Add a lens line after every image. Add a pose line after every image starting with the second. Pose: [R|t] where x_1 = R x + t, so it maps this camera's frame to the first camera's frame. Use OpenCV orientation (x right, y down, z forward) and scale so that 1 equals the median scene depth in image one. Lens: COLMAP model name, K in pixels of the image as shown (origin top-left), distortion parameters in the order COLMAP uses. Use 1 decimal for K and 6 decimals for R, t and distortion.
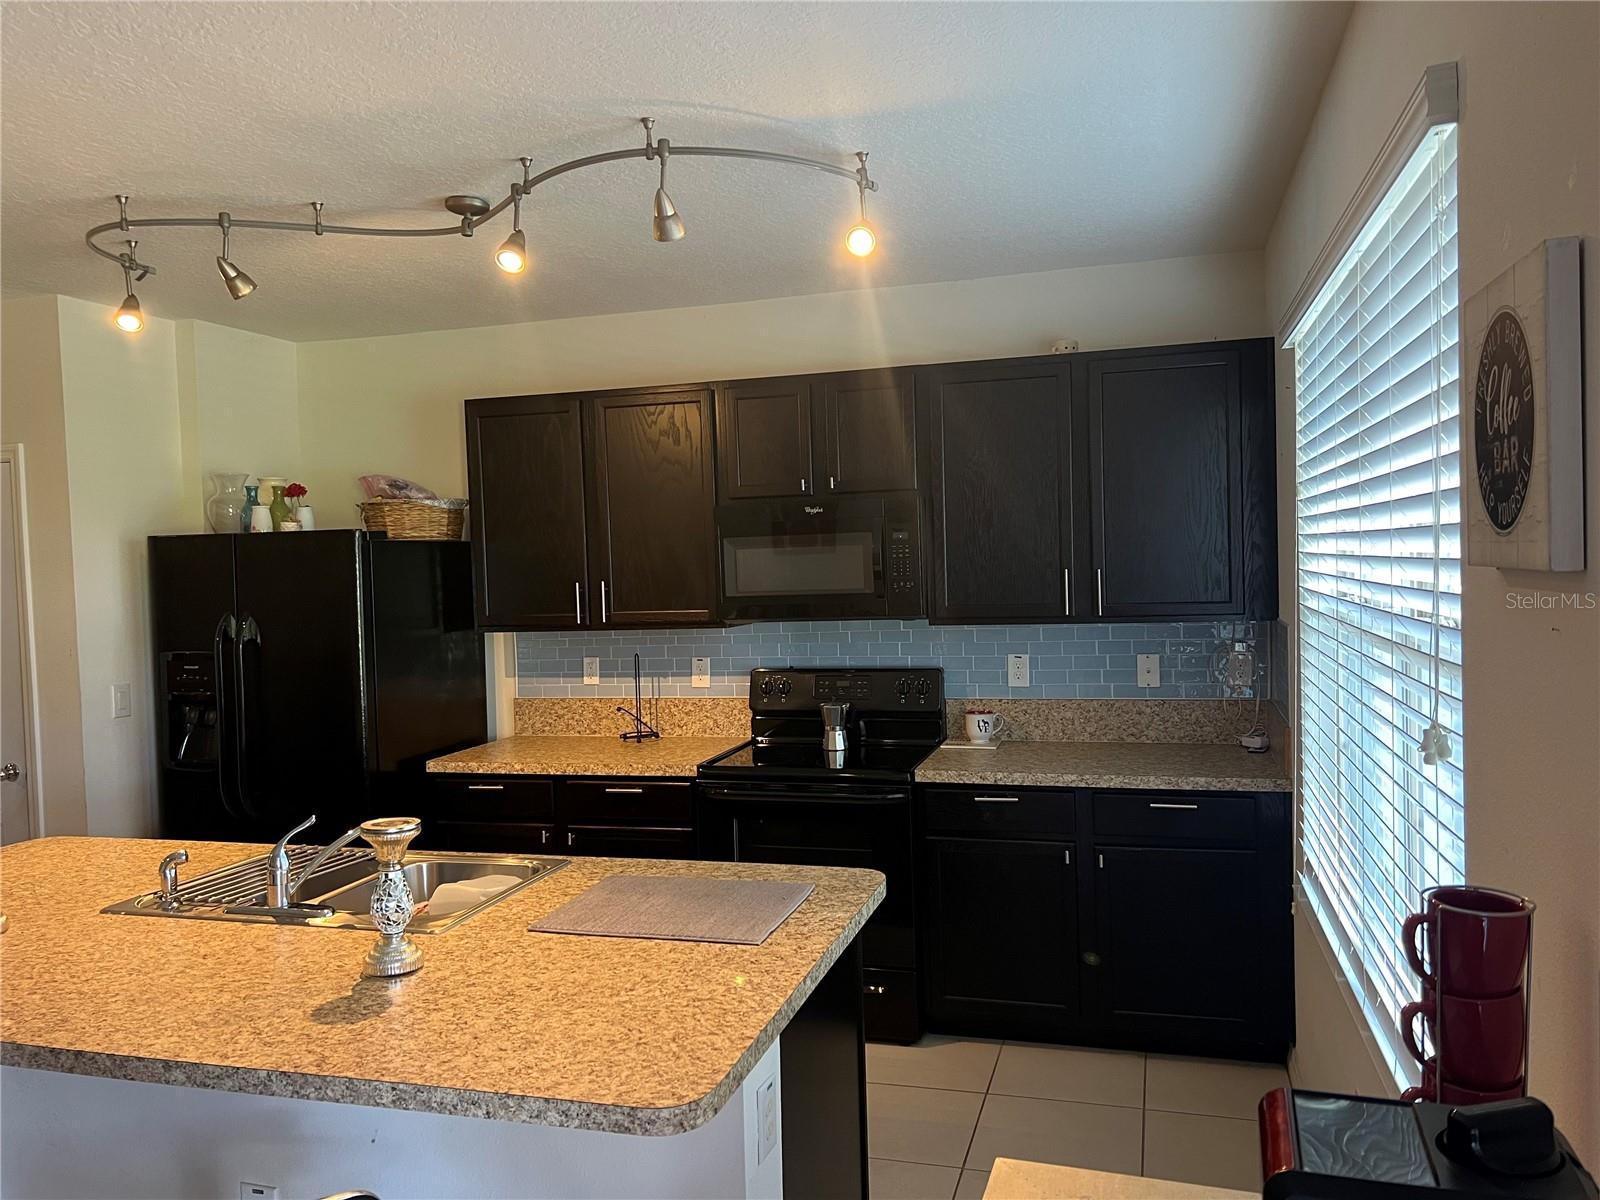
lens RADIAL K [[1185.8, 0, 810.8], [0, 1185.8, 601.3], [0, 0, 1]] dist [0.073555, -0.086861]
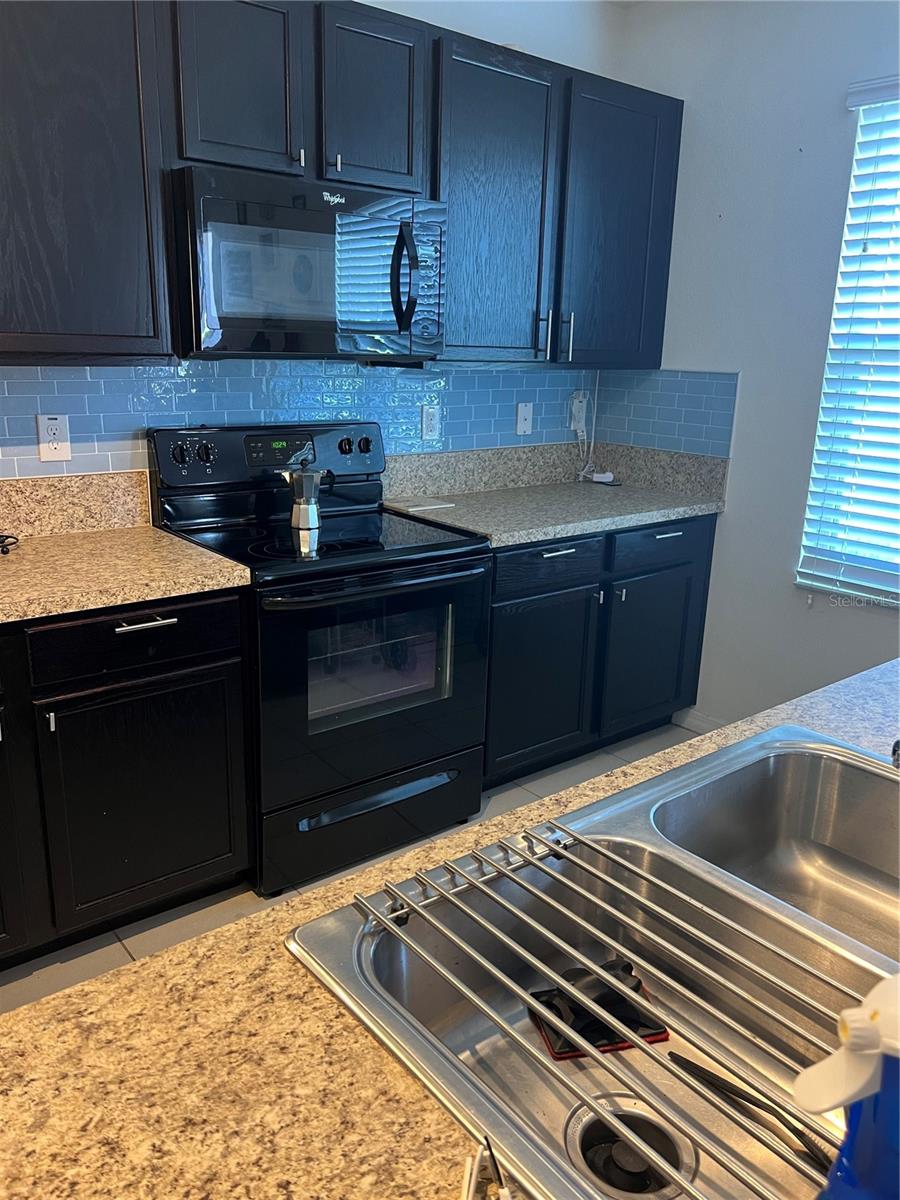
lens RADIAL K [[889.4, 0, 450.0], [0, 889.4, 600.0], [0, 0, 1]] dist [0.073555, -0.086861]
pose [[0.581127, -0.179557, 0.793757, -0.447628], [-0.010981, 0.973537, 0.228265, 0.036249], [-0.813739, -0.141367, 0.563777, 0.614819]]
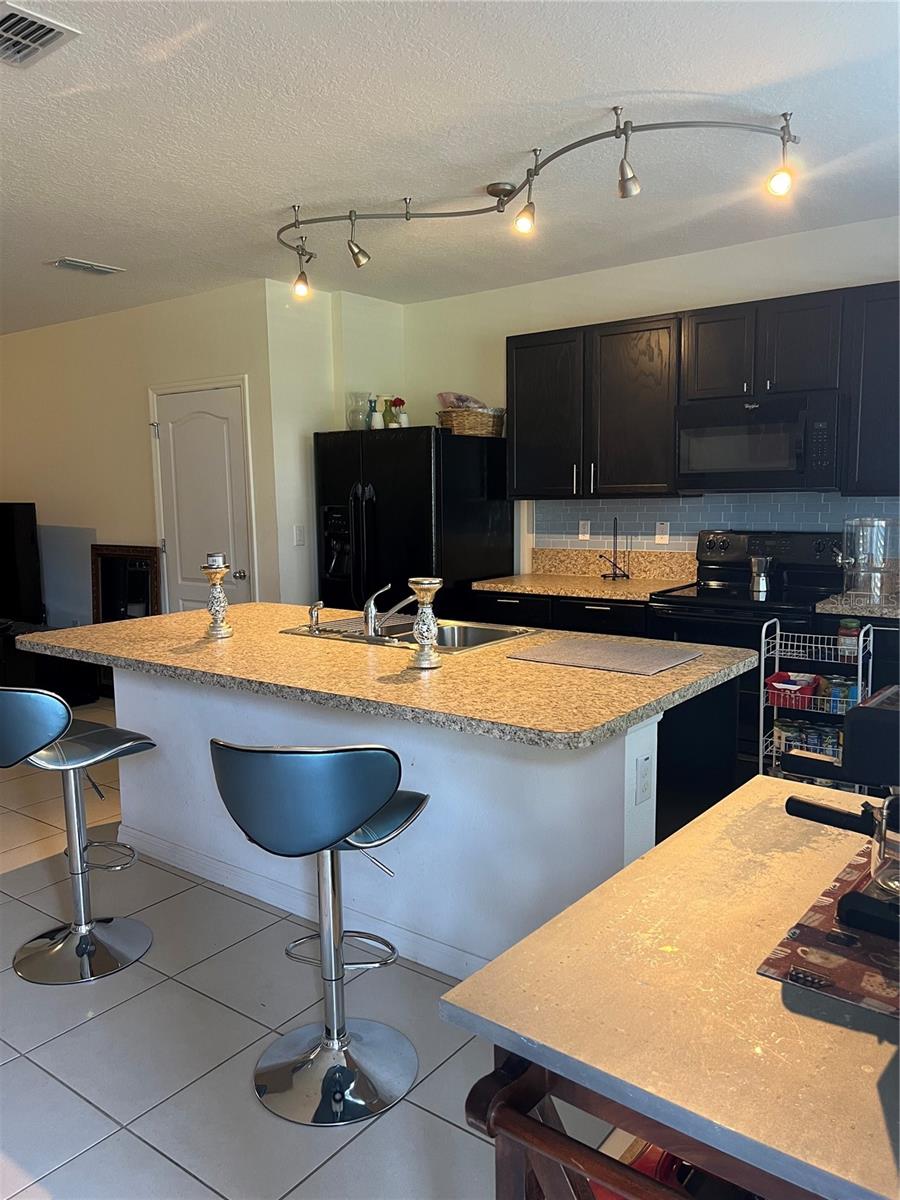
lens RADIAL K [[889.4, 0, 450.0], [0, 889.4, 600.0], [0, 0, 1]] dist [0.073555, -0.086861]
pose [[0.932790, 0.062585, -0.354946, 0.058914], [-0.026643, 0.994087, 0.105263, 0.041122], [0.359435, -0.088731, 0.928942, -0.065516]]
